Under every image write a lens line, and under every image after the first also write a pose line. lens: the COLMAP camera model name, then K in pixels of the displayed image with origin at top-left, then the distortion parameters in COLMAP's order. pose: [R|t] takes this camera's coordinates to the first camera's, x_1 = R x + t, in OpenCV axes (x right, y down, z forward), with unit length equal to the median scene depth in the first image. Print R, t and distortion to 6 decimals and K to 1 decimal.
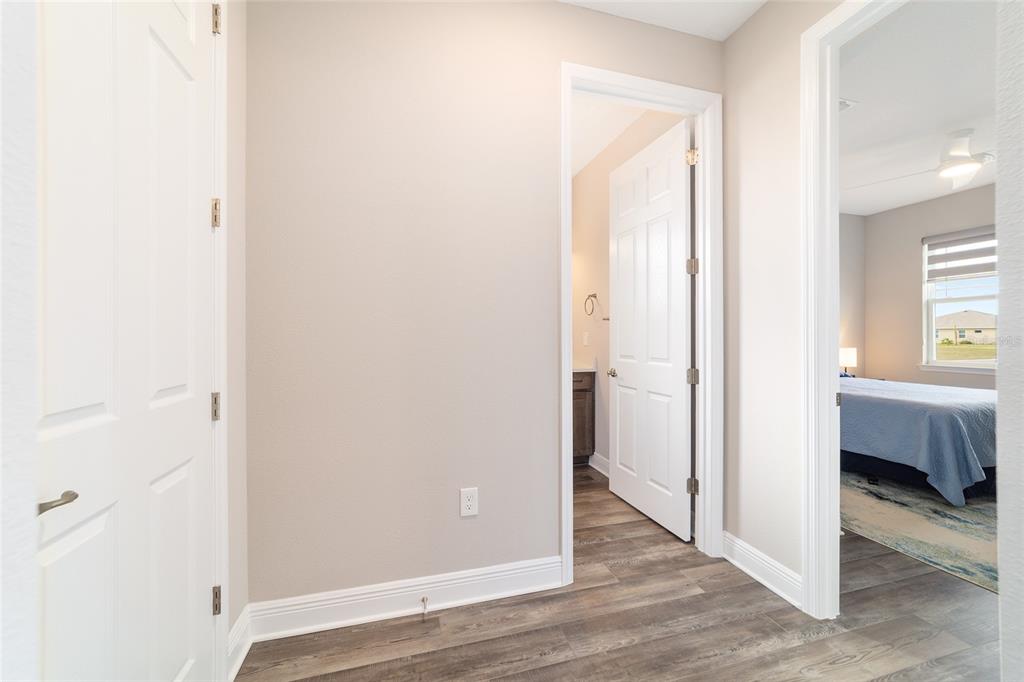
lens RADIAL K [[392.5, 0, 512.2], [0, 392.5, 335.9], [0, 0, 1]] dist [-0.018851, 0.010079]
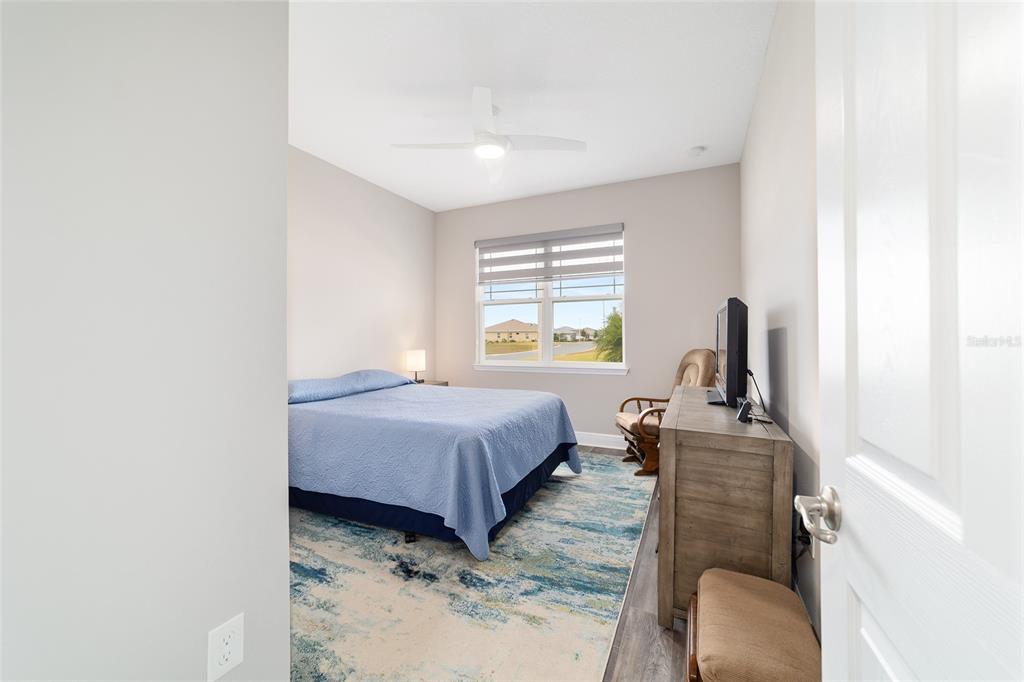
lens RADIAL K [[392.5, 0, 512.2], [0, 392.5, 335.9], [0, 0, 1]] dist [-0.018851, 0.010079]
pose [[0.654358, -0.005064, 0.756168, 0.356613], [0.010522, 0.999942, -0.002410, 0.002929], [-0.756112, 0.009534, 0.654373, 0.268135]]
